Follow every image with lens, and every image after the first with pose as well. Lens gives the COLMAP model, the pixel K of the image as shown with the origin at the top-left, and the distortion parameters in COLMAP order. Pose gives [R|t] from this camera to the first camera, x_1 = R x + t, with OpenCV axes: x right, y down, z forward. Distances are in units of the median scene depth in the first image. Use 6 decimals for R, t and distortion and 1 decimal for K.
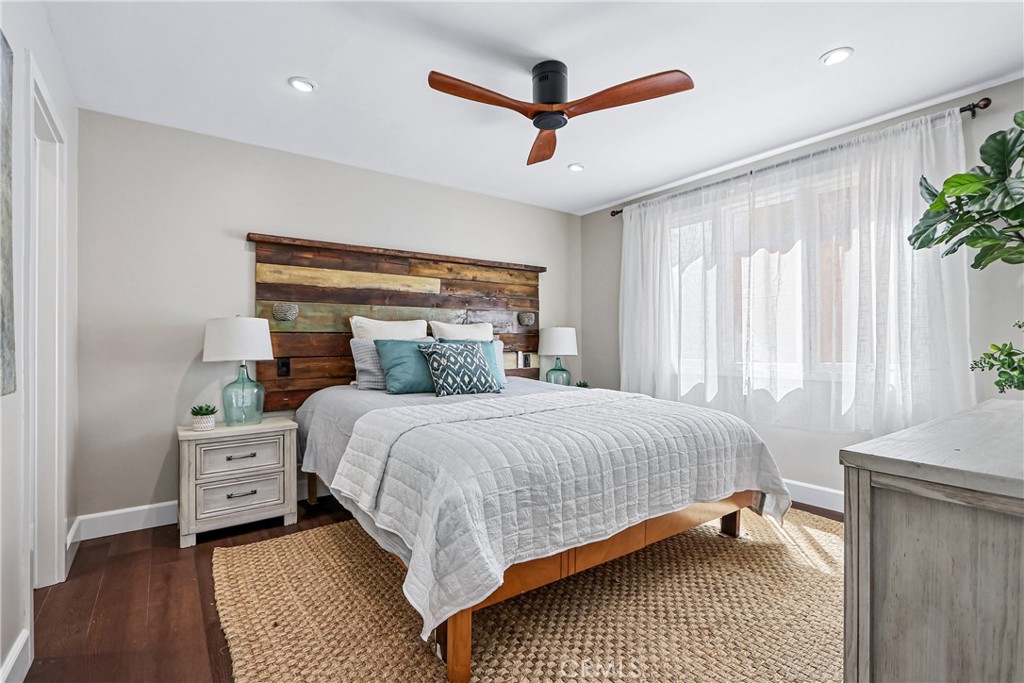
lens RADIAL K [[467.6, 0, 507.7], [0, 467.6, 344.7], [0, 0, 1]] dist [0.017336, -0.004493]
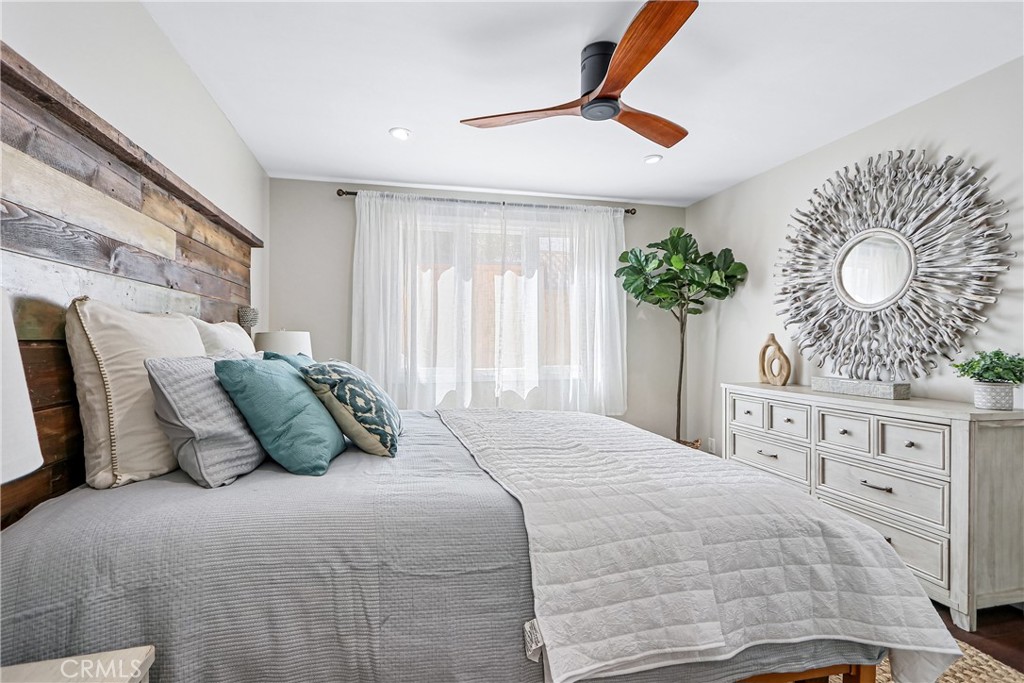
lens RADIAL K [[467.6, 0, 508.1], [0, 467.6, 338.0], [0, 0, 1]] dist [0.017336, -0.004493]
pose [[0.391043, 0.008605, 0.920332, -0.521047], [0.003281, 0.999937, -0.010743, -0.023561], [-0.920366, 0.007221, 0.390990, 0.536769]]
